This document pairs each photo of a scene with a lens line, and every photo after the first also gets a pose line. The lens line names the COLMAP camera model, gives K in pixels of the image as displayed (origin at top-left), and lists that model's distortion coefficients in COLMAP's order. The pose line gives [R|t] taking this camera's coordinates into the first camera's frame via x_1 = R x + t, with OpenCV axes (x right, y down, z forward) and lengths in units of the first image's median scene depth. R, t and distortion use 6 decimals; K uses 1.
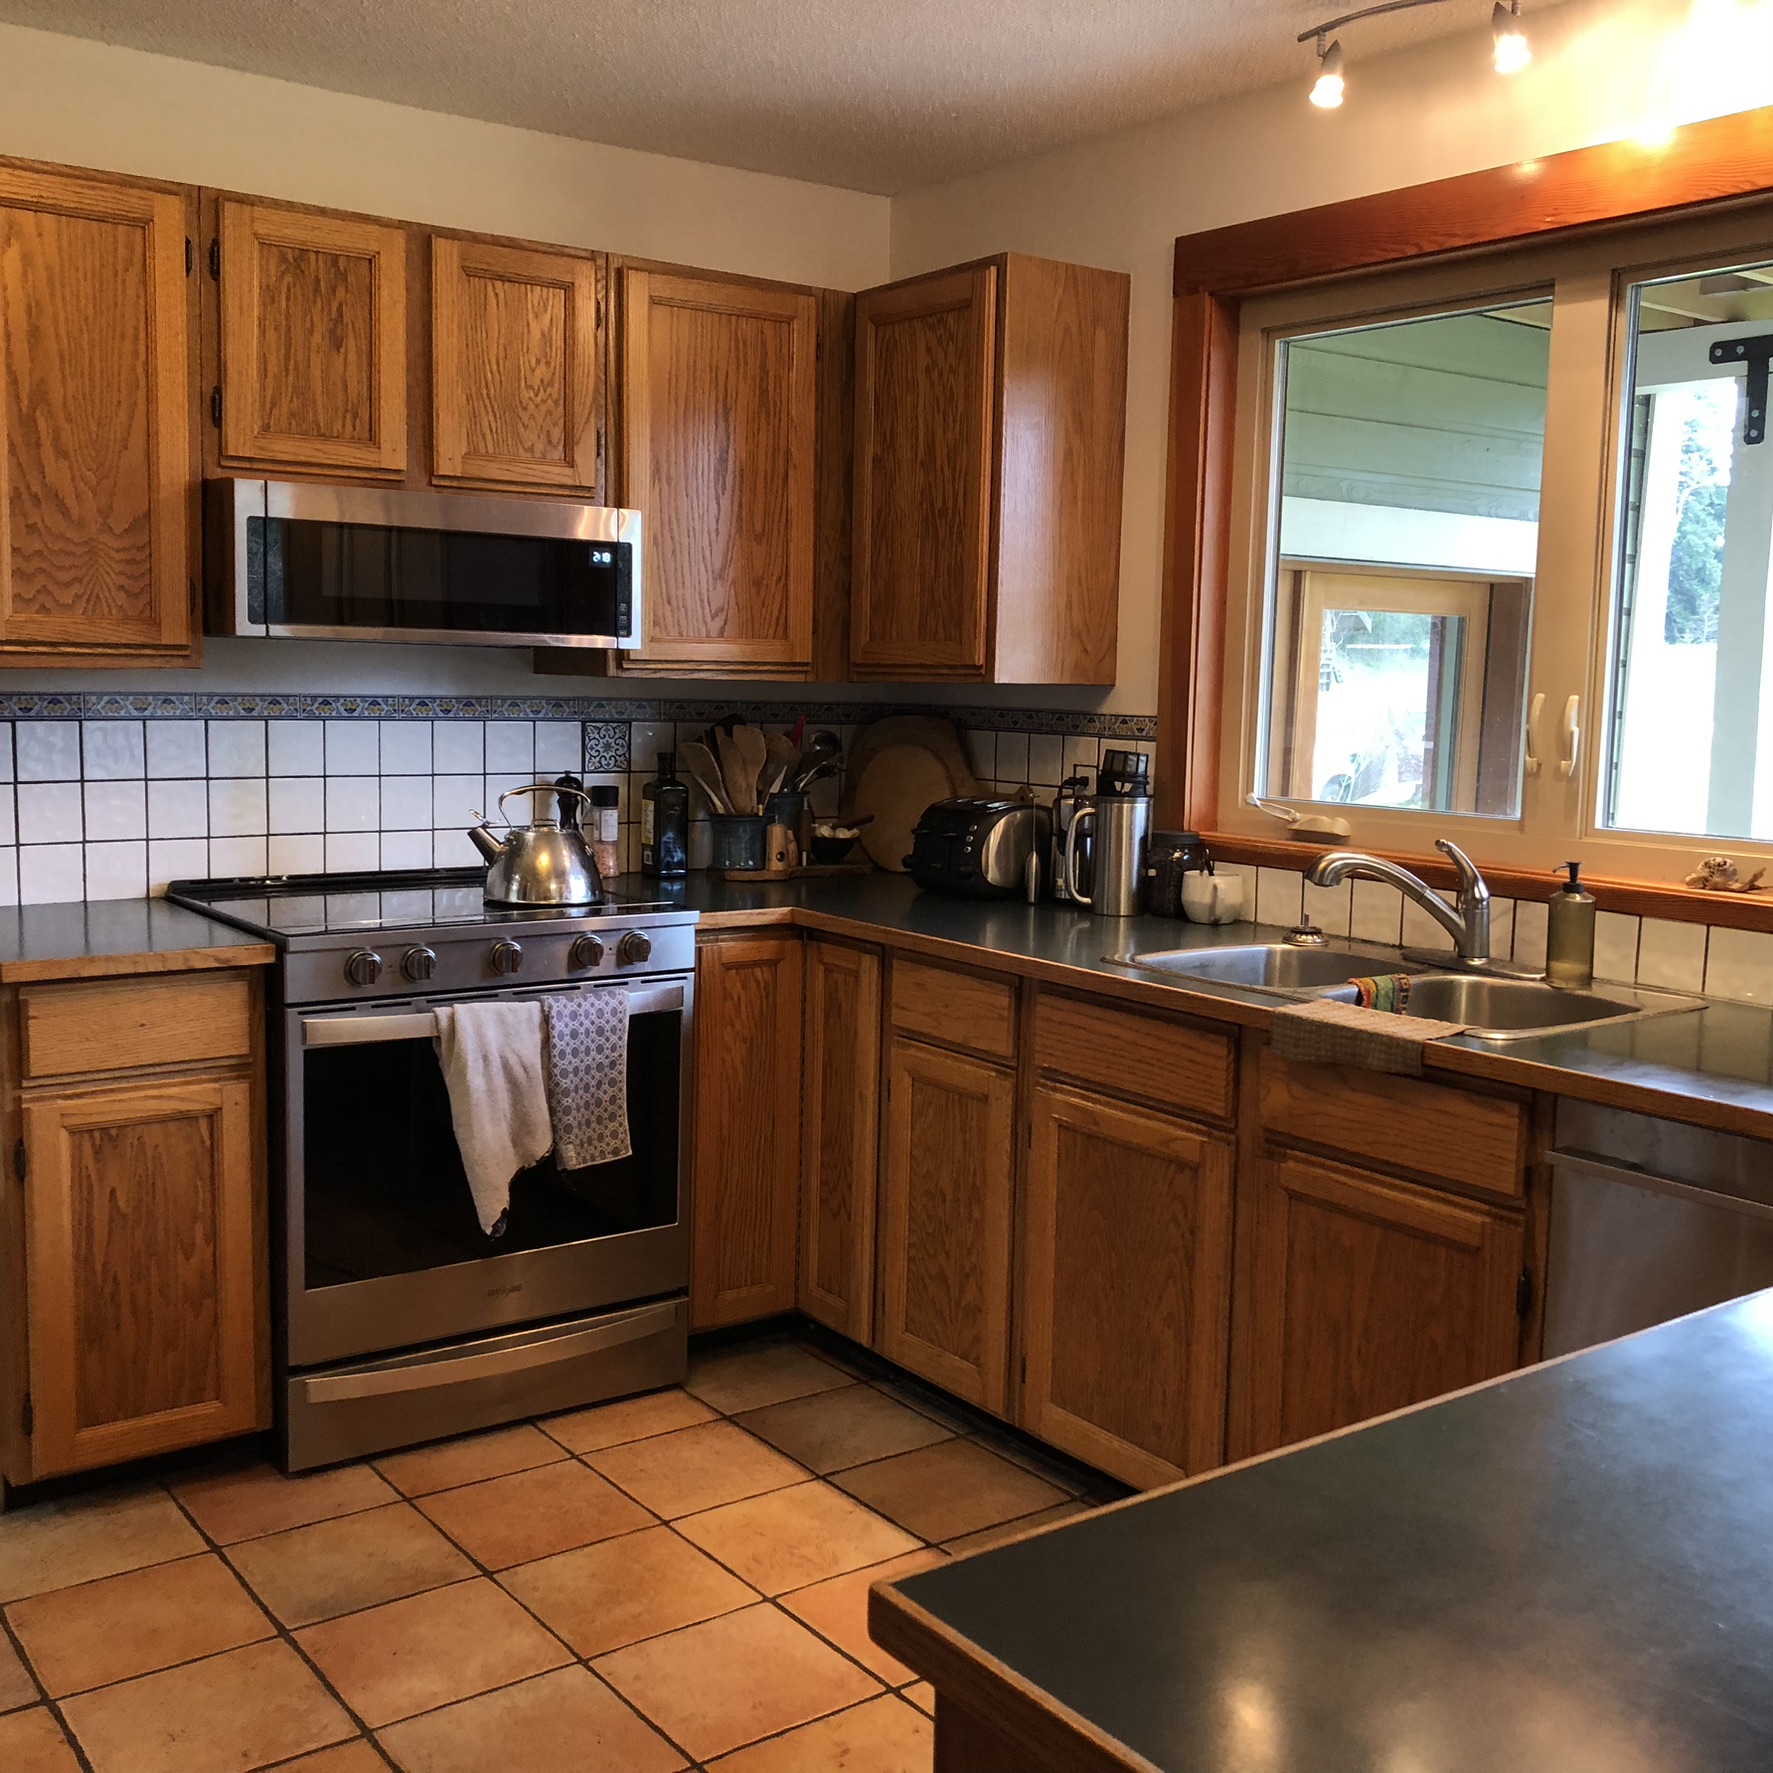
lens RADIAL K [[1930.3, 0, 927.2], [0, 1930.3, 888.5], [0, 0, 1]] dist [0.009930, -0.039215]
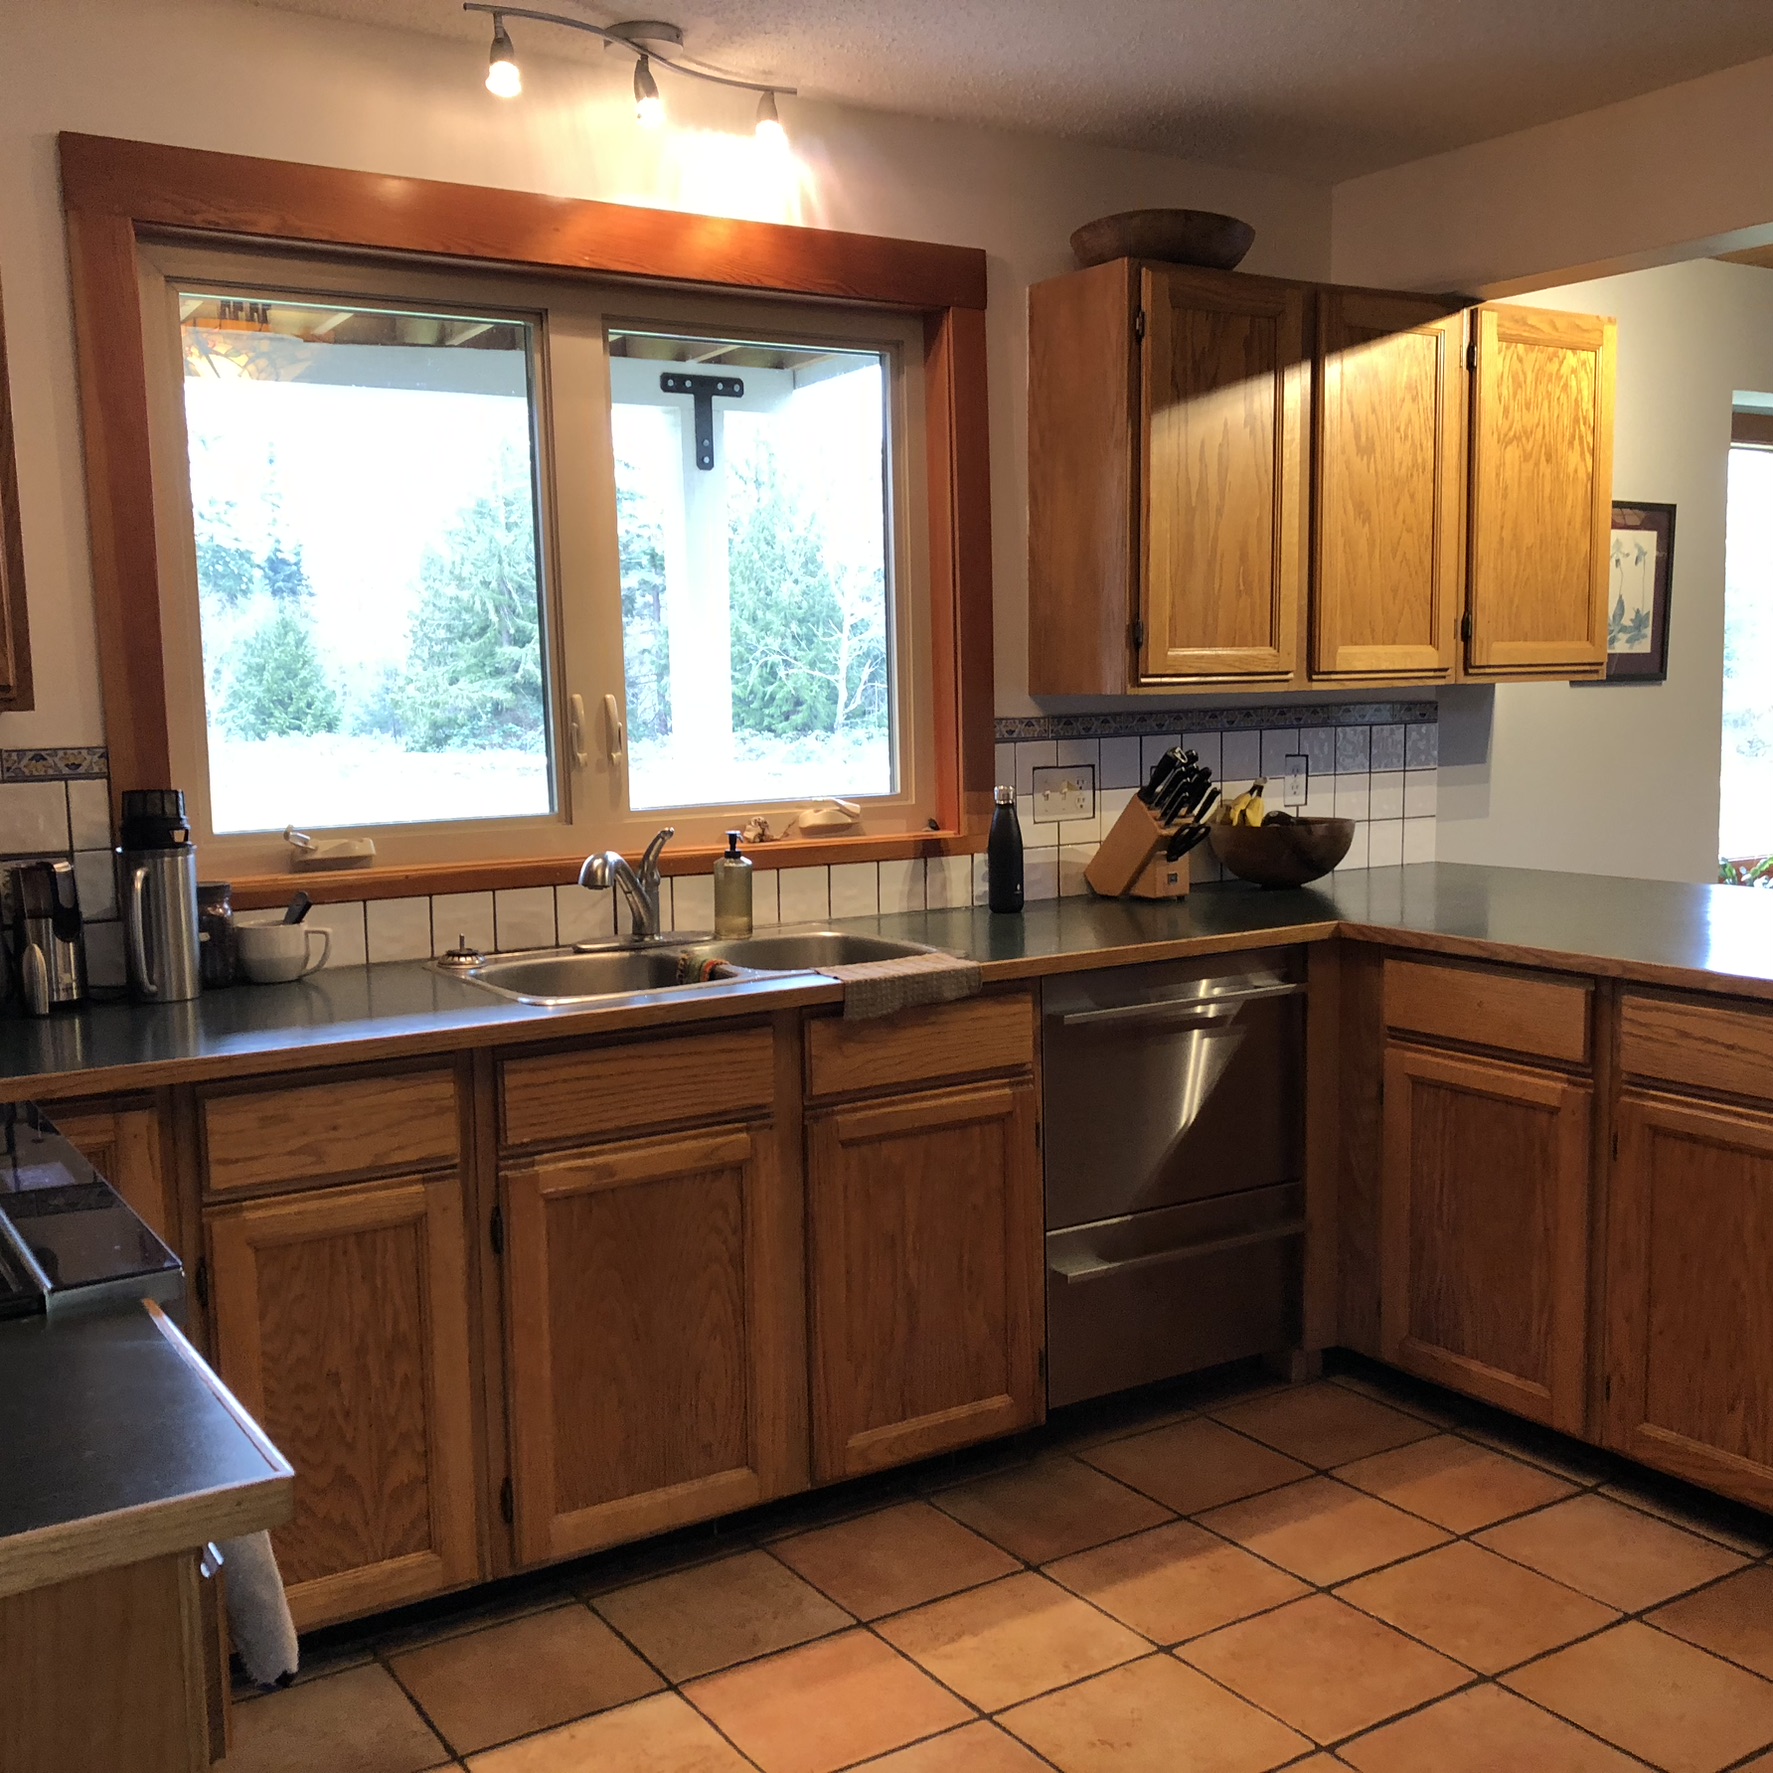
lens RADIAL K [[1930.3, 0, 927.2], [0, 1930.3, 888.5], [0, 0, 1]] dist [0.009930, -0.039215]
pose [[0.064056, -0.135000, 0.988773, -0.772172], [0.132296, 0.983212, 0.125670, -0.104934], [-0.989138, 0.122761, 0.080840, 0.743163]]
